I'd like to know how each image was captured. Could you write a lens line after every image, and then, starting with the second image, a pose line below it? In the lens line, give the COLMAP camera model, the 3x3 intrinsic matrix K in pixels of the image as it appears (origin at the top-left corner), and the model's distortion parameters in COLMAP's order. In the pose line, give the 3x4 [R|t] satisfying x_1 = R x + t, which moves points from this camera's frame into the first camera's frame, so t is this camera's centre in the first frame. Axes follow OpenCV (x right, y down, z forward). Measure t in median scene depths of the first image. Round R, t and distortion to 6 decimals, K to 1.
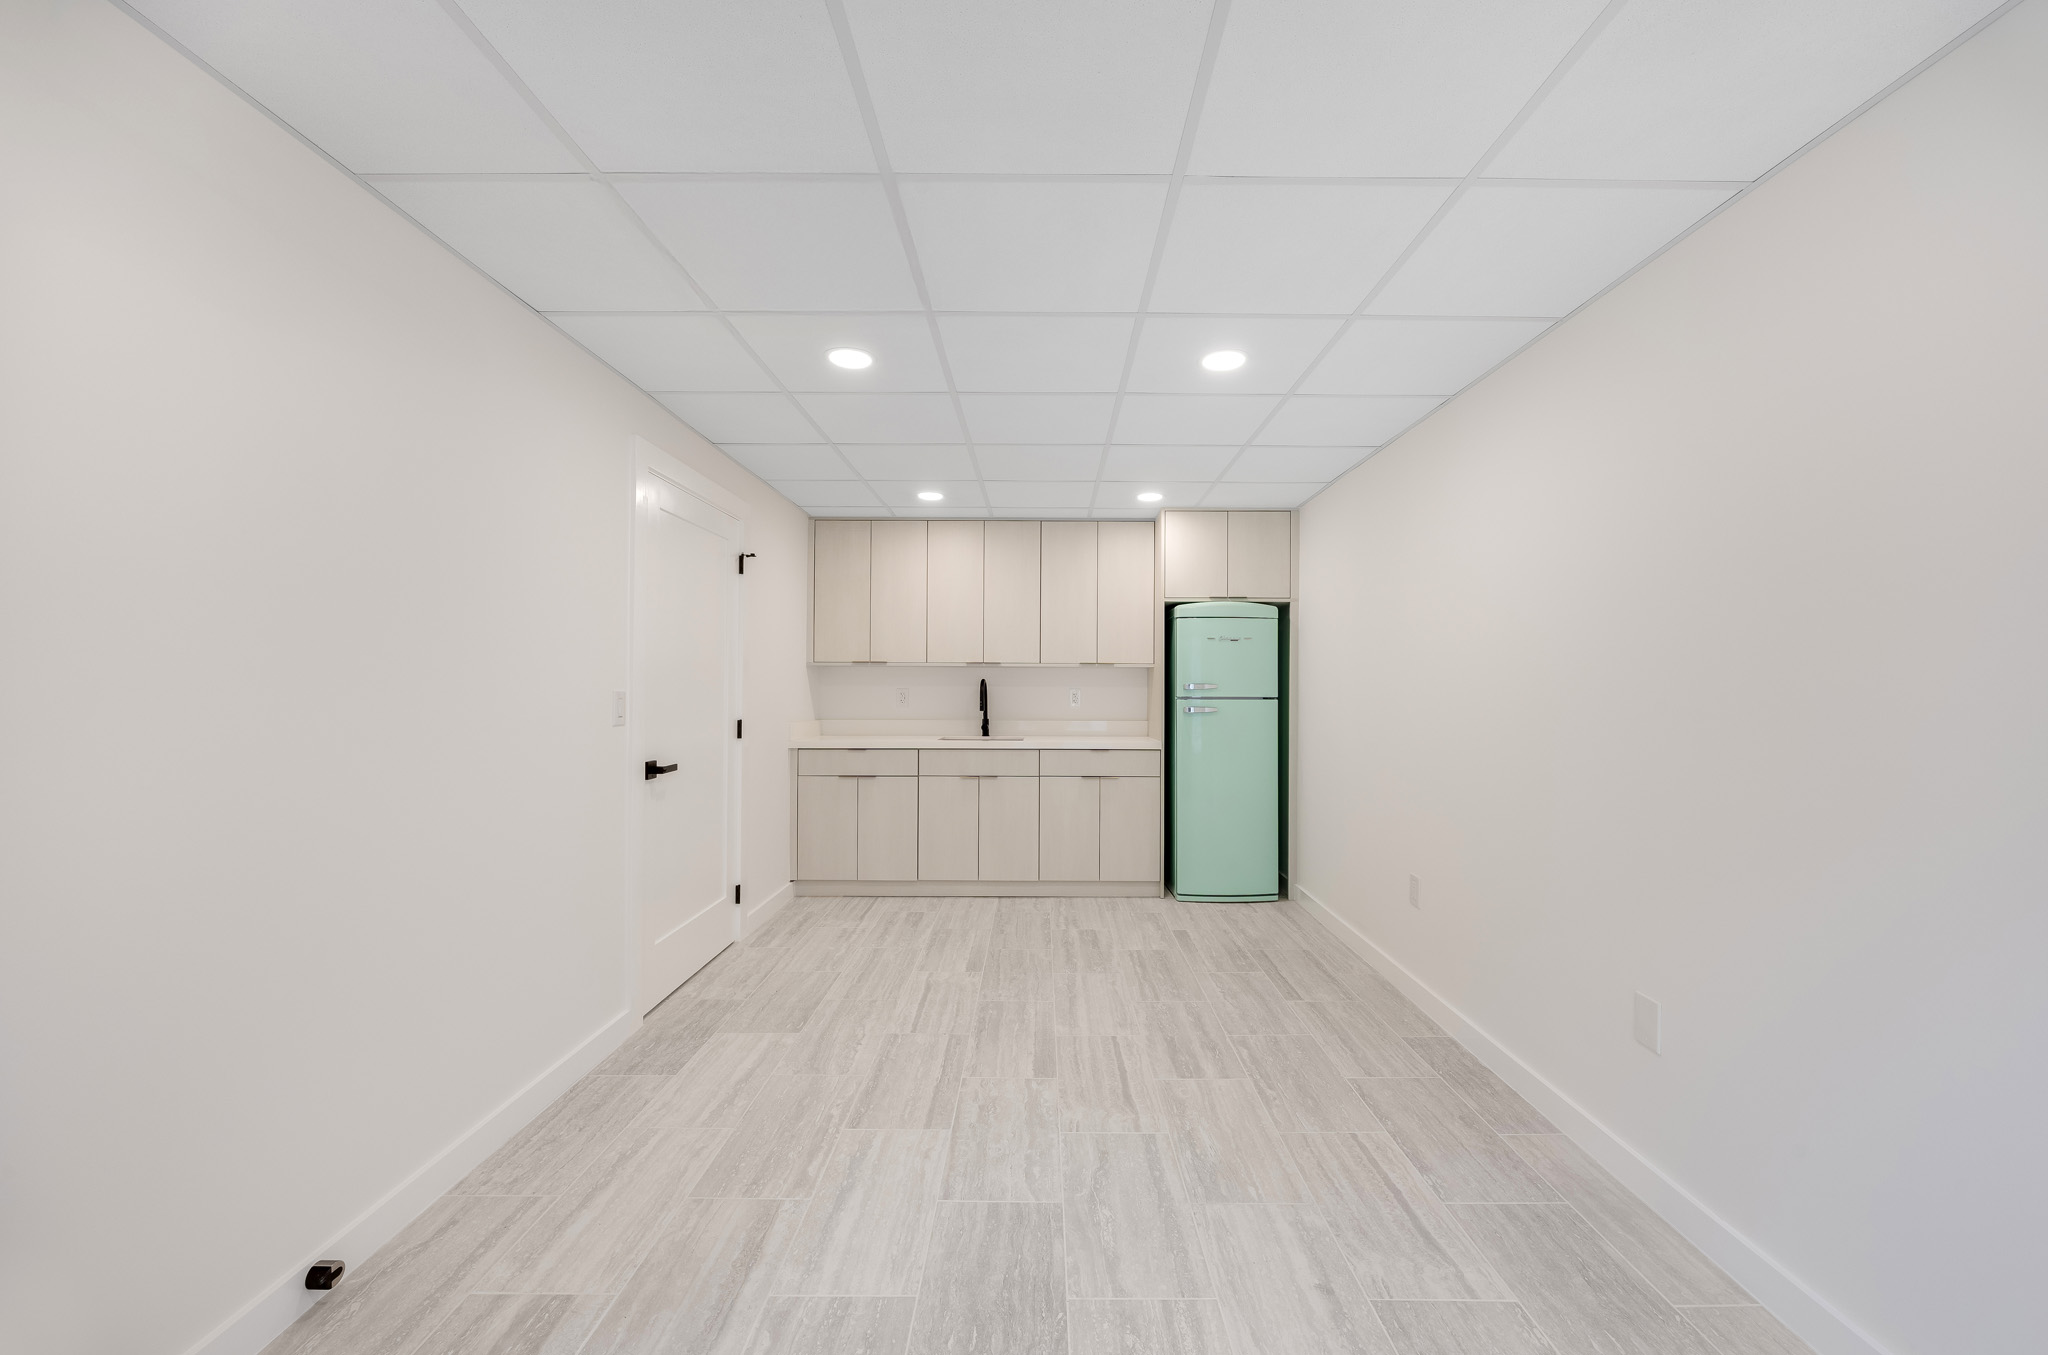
lens RADIAL K [[801.2, 0, 1039.1], [0, 801.2, 692.3], [0, 0, 1]] dist [-0.000700, 0.000420]
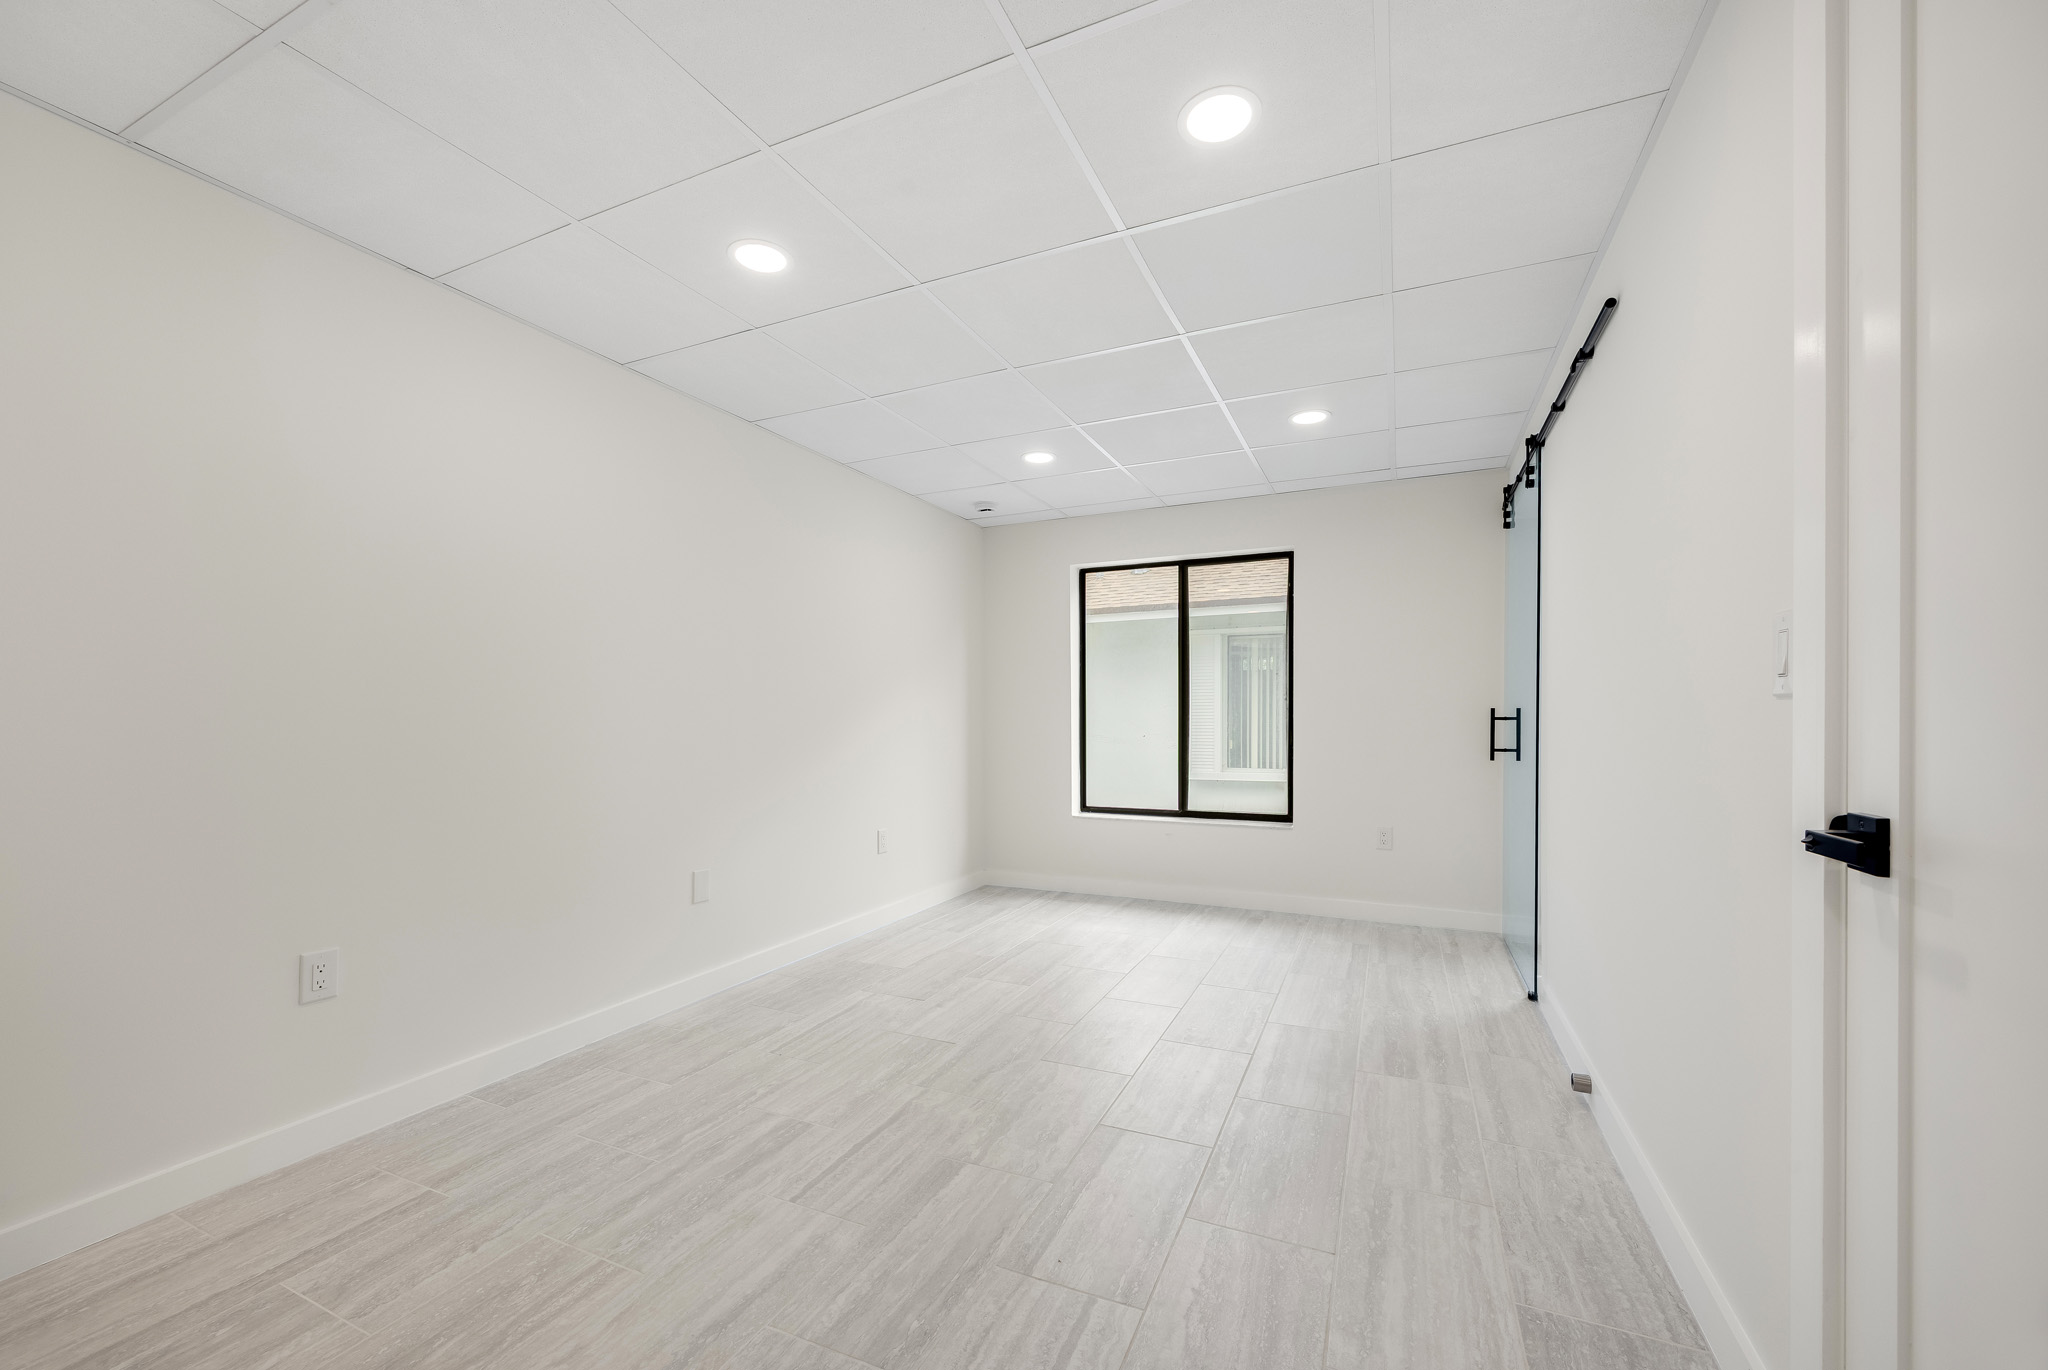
lens RADIAL K [[790.8, 0, 1032.7], [0, 790.8, 722.6], [0, 0, 1]] dist [-0.003000, -0.000031]
pose [[-0.912524, -0.000138, 0.409022, -0.310337], [0.005982, 0.999888, 0.013683, 0.044012], [-0.408978, 0.014933, -0.912422, 1.385246]]
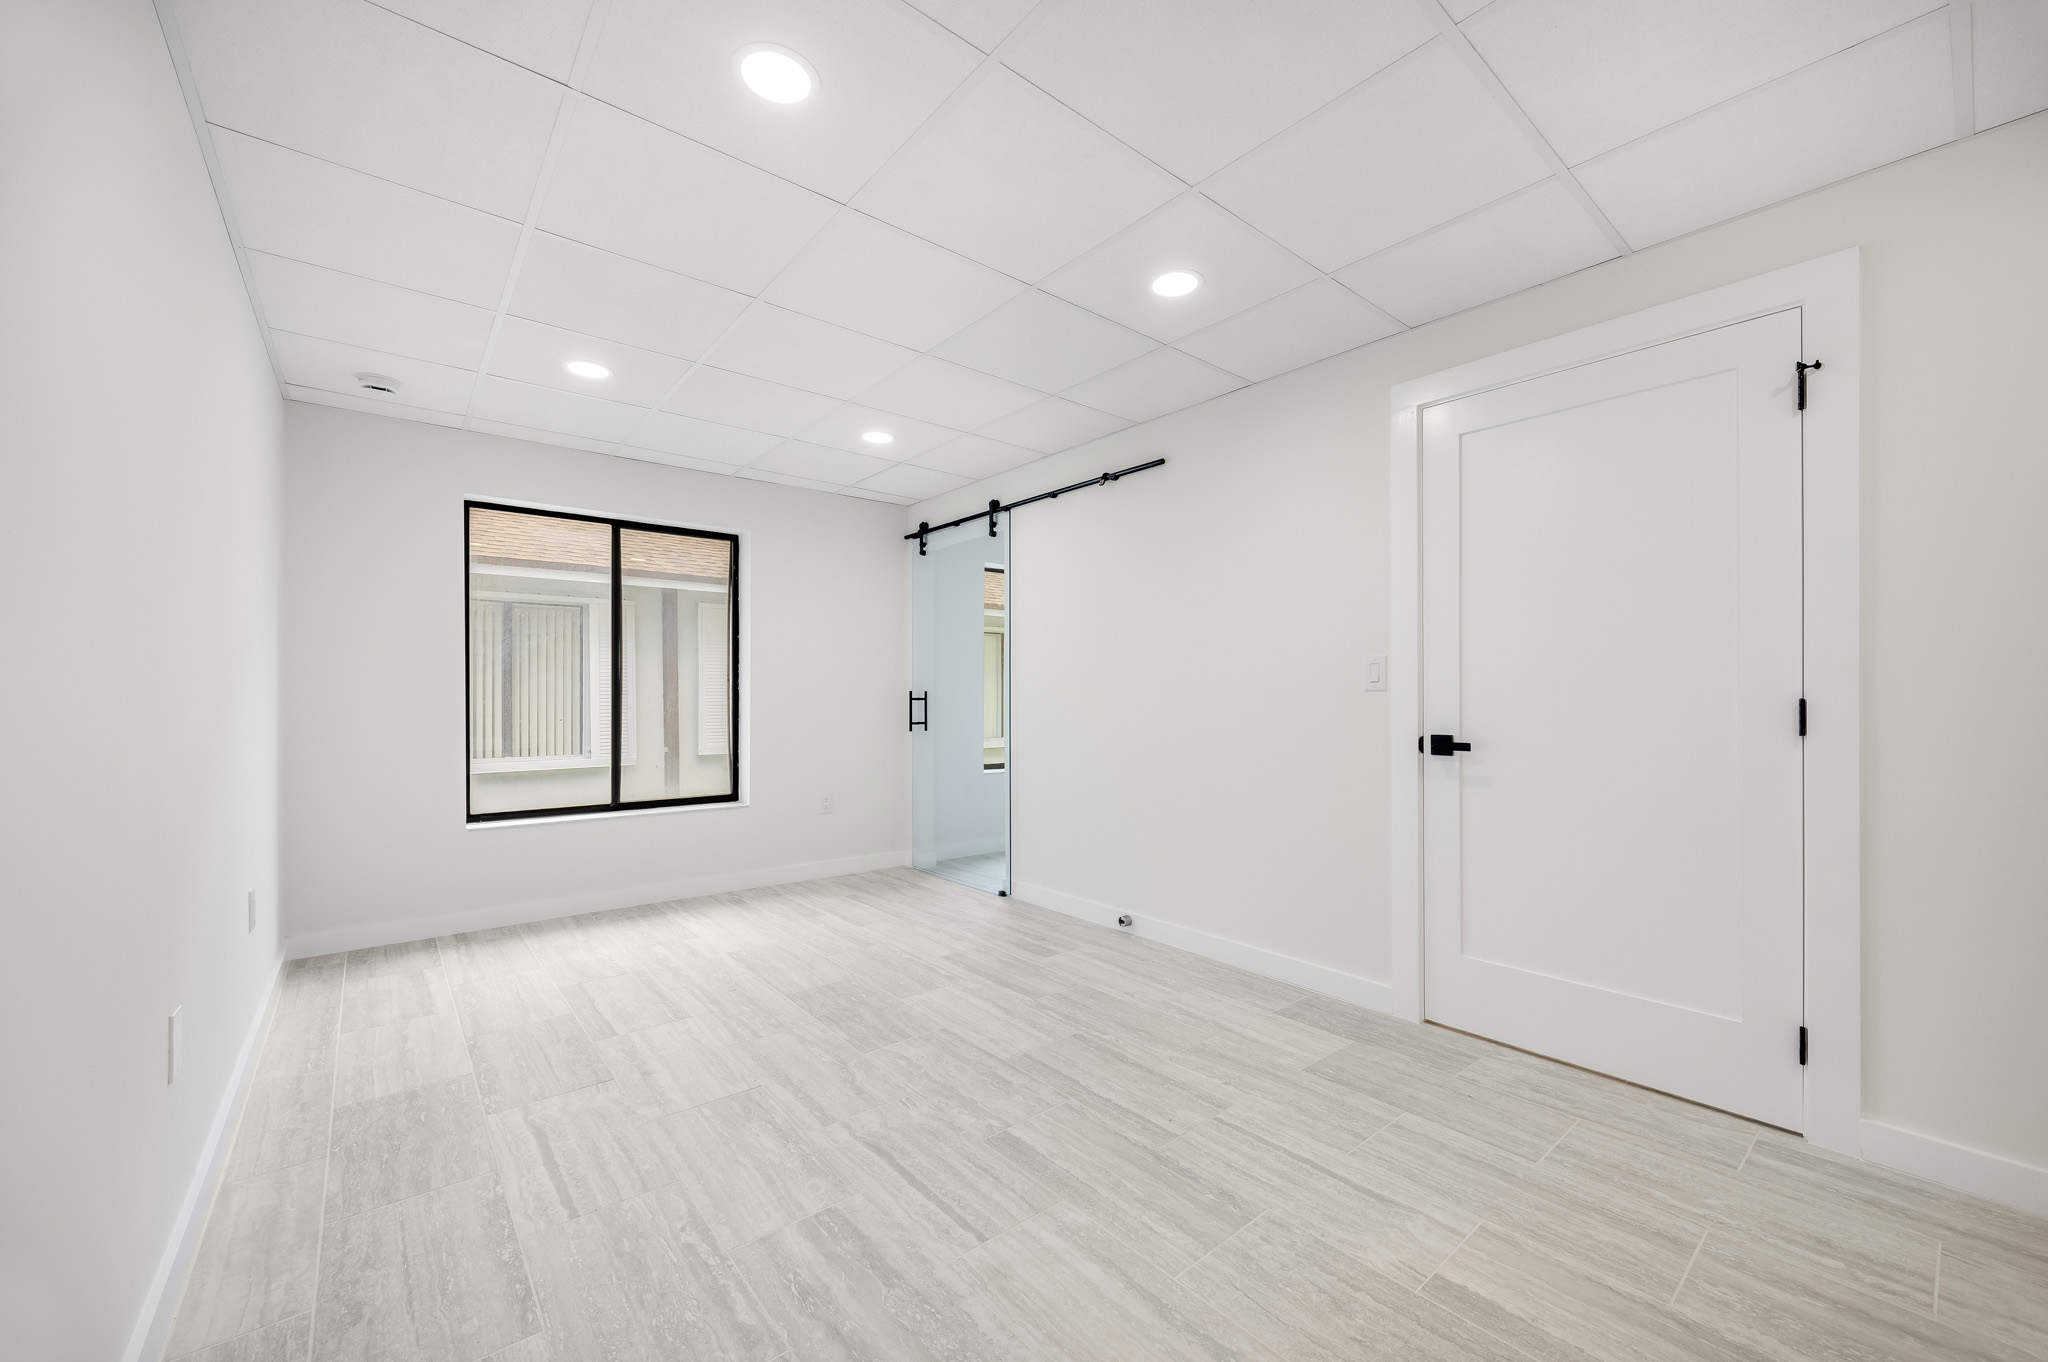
lens RADIAL K [[789.4, 0, 1024.0], [0, 789.4, 681.0], [0, 0, 1]] dist [0.000320, 0.000218]
pose [[-0.774297, -0.014146, -0.632664, 0.396707], [-0.005535, 0.999863, -0.015583, 0.045889], [0.632798, -0.008564, -0.774270, 1.351067]]
